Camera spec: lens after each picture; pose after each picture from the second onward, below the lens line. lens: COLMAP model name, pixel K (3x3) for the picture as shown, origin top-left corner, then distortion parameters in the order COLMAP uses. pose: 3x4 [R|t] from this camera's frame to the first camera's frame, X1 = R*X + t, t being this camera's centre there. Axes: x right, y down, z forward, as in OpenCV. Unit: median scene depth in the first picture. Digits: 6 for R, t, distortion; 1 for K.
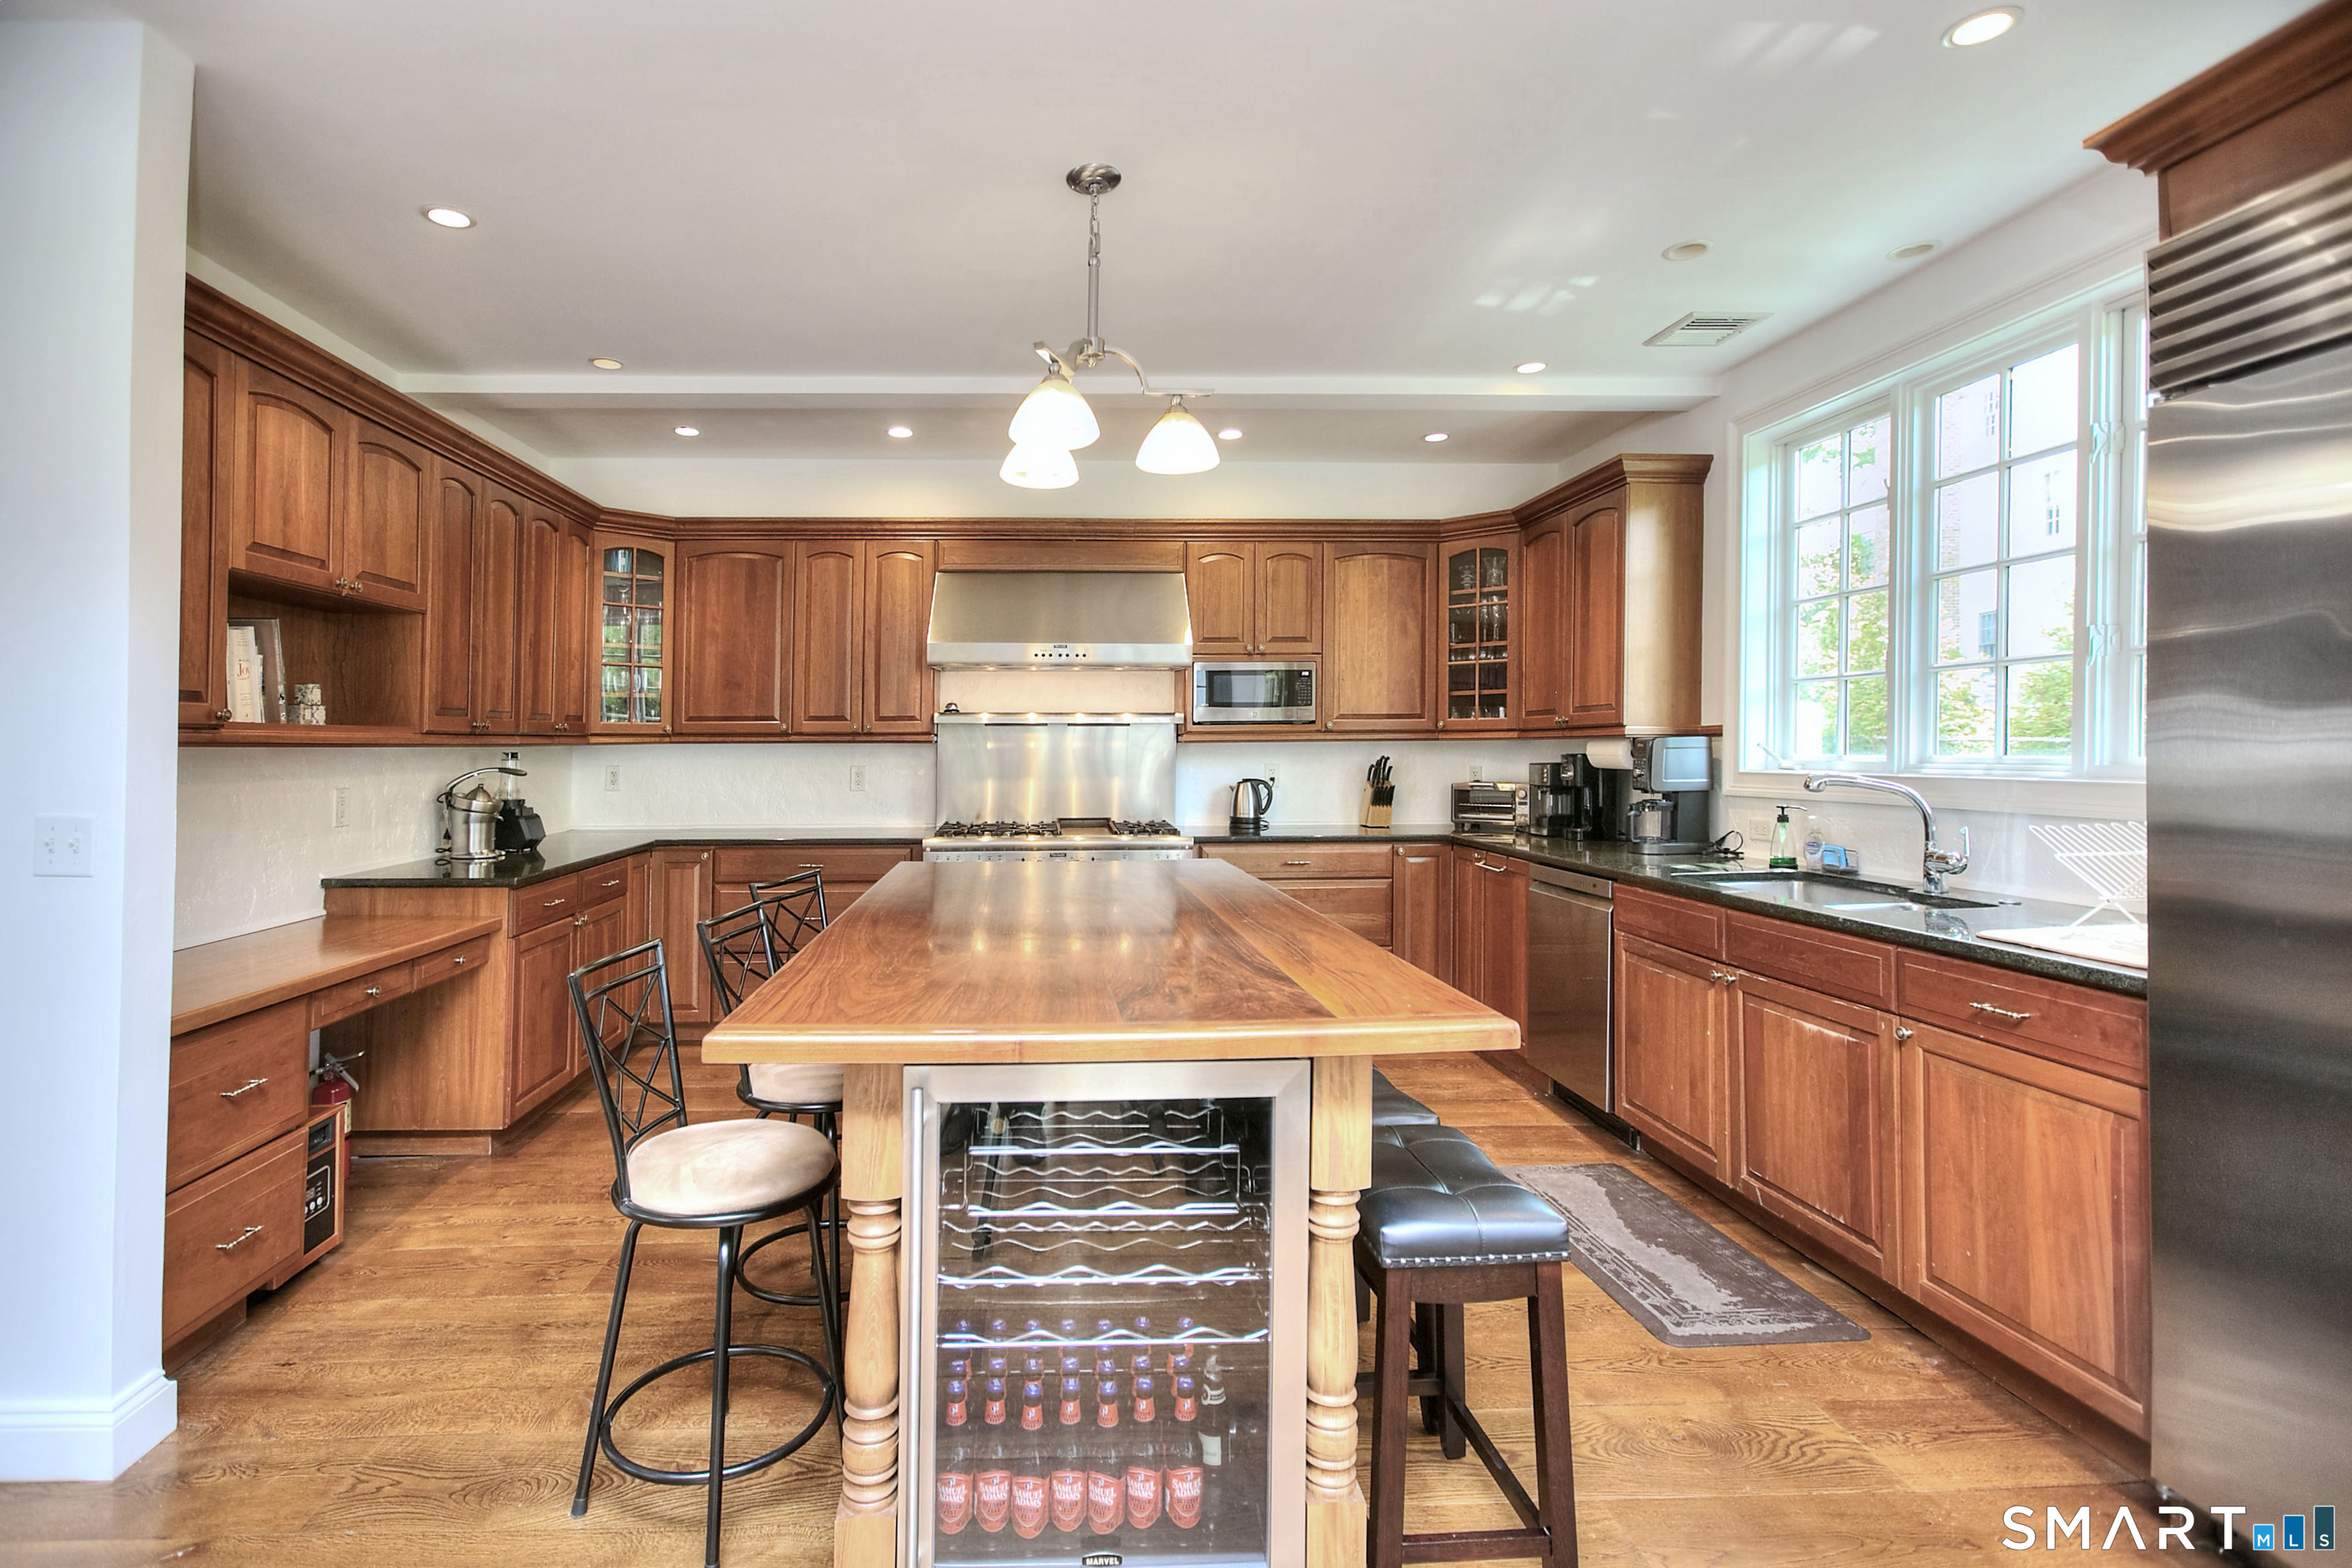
lens RADIAL K [[1153.8, 0, 1027.5], [0, 1153.8, 746.8], [0, 0, 1]] dist [-0.001062, 0.000061]
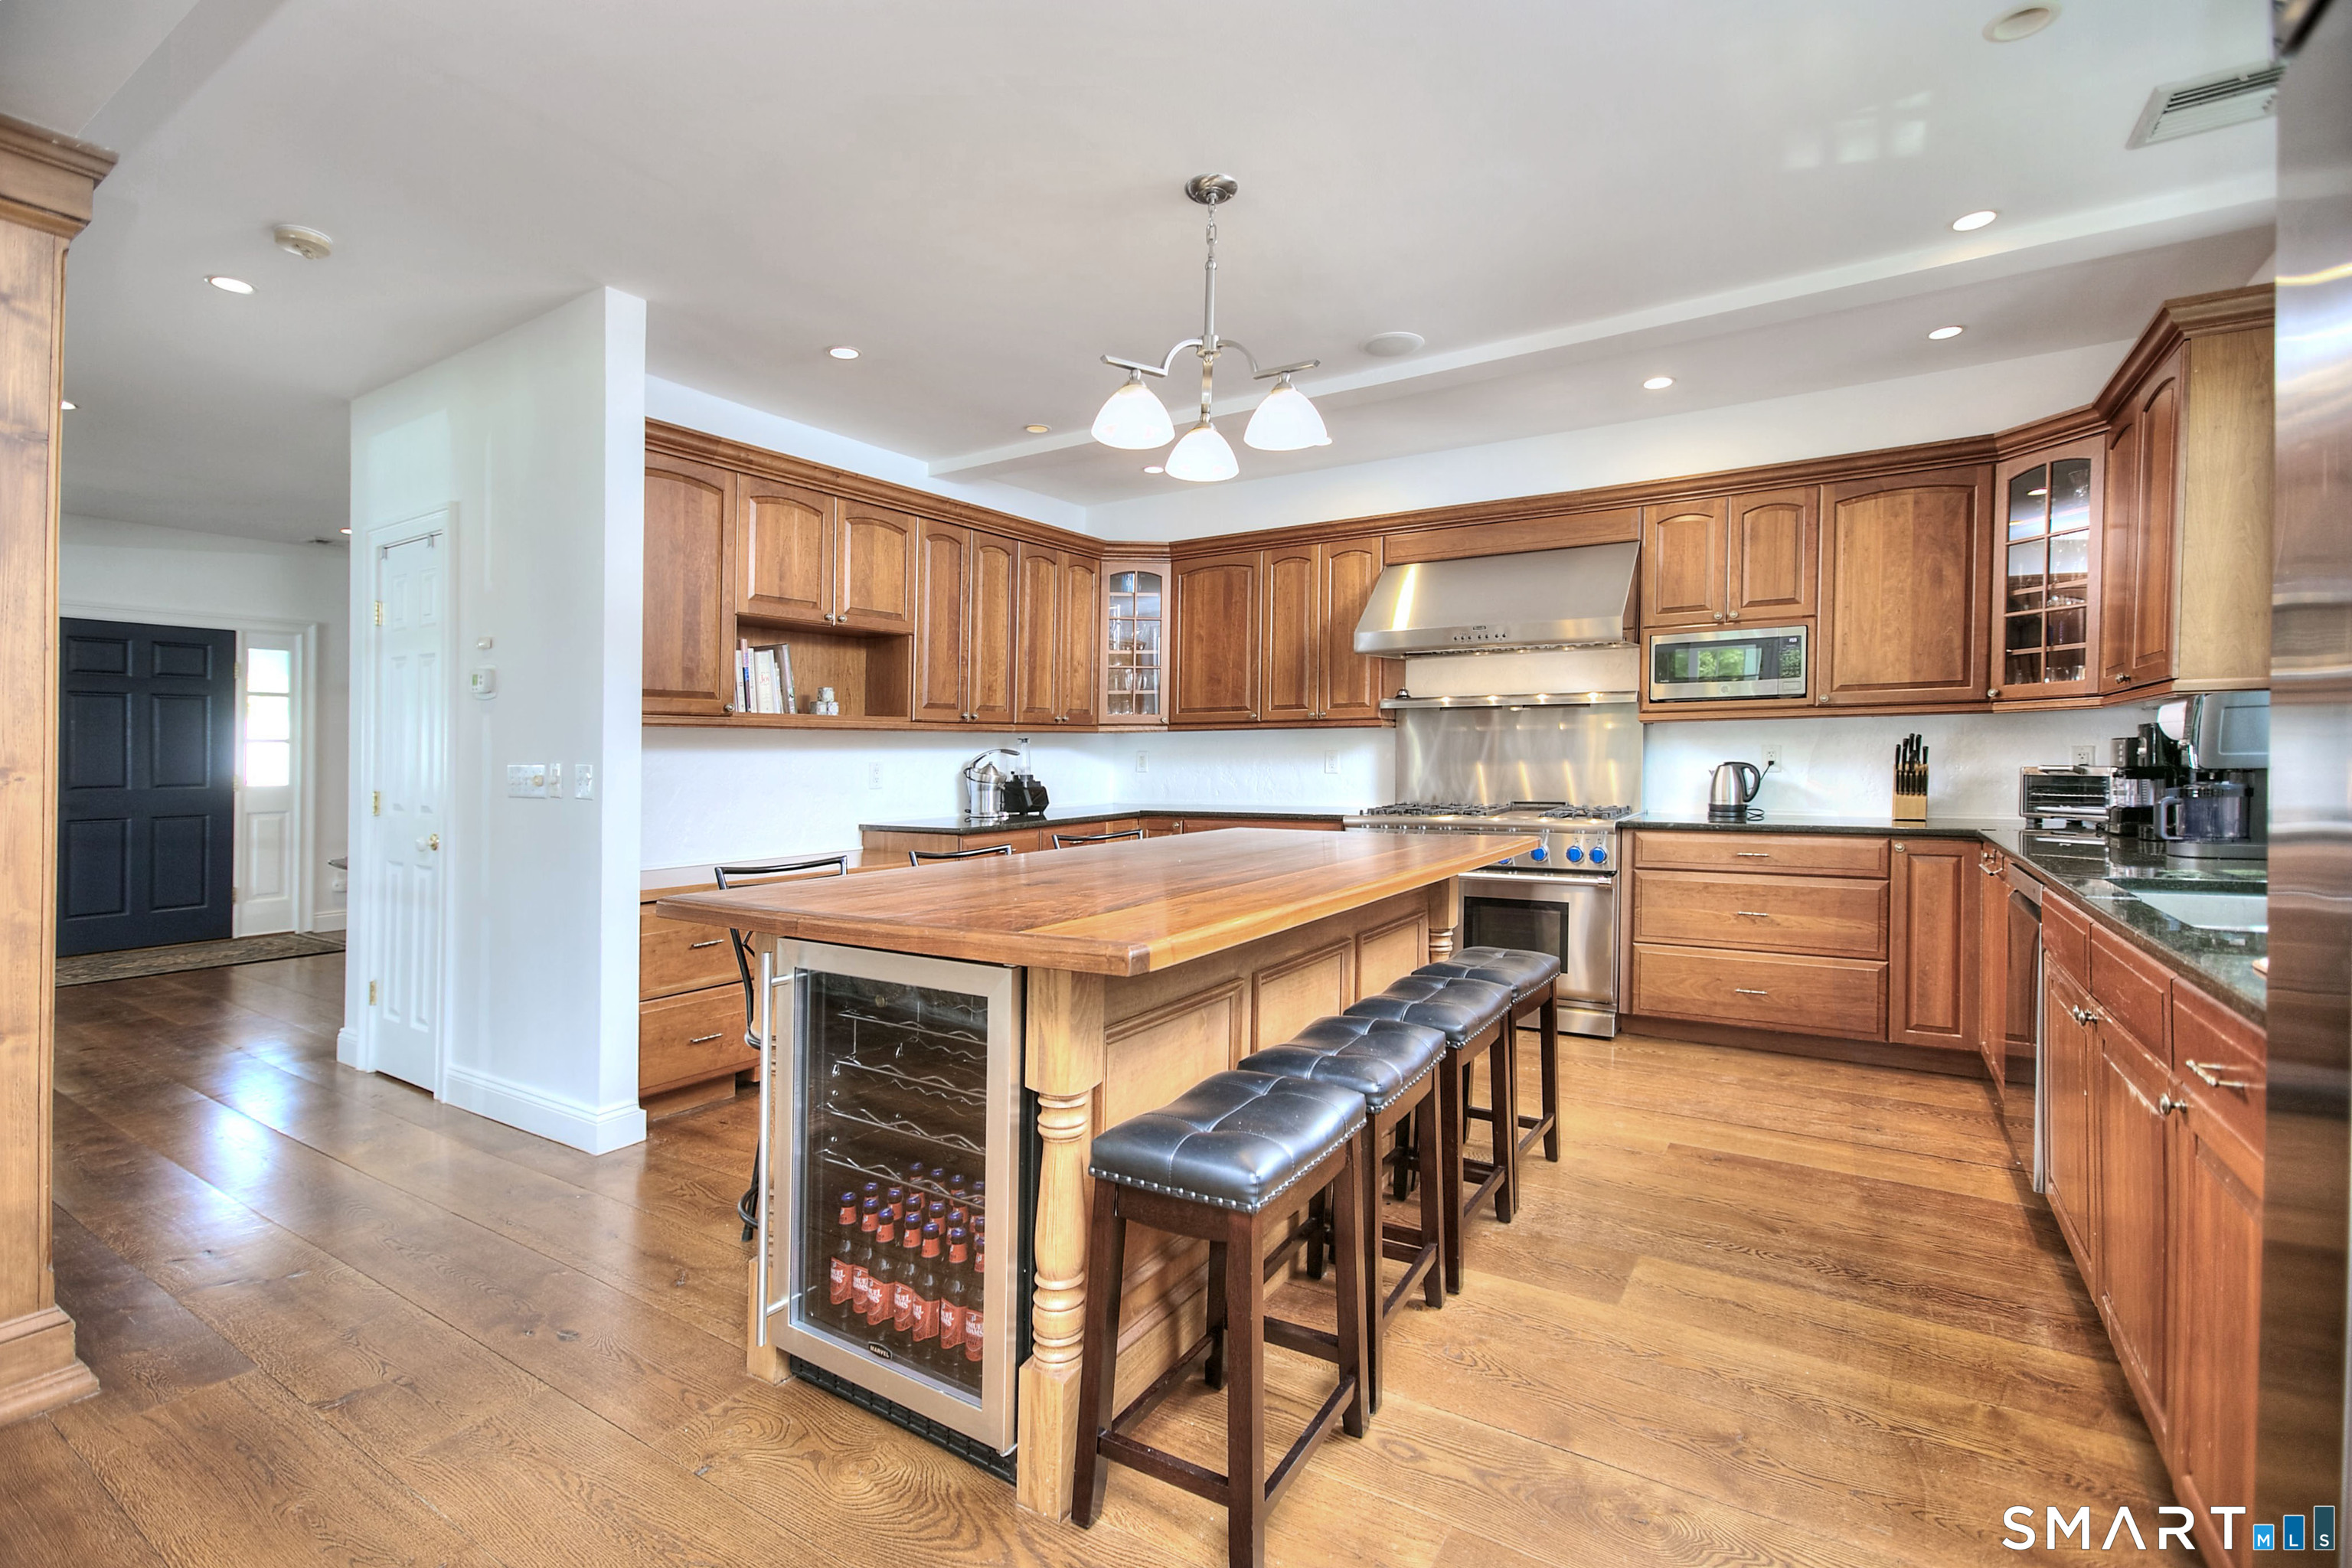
lens RADIAL K [[1071.4, 0, 1176.0], [0, 1071.4, 784.0], [0, 0, 1]] dist [-0.044997, 0.046163]
pose [[0.826861, 0.010677, -0.562304, 0.323172], [0.006579, 0.999568, 0.028655, 0.019975], [0.562367, -0.027393, 0.826434, 0.079632]]
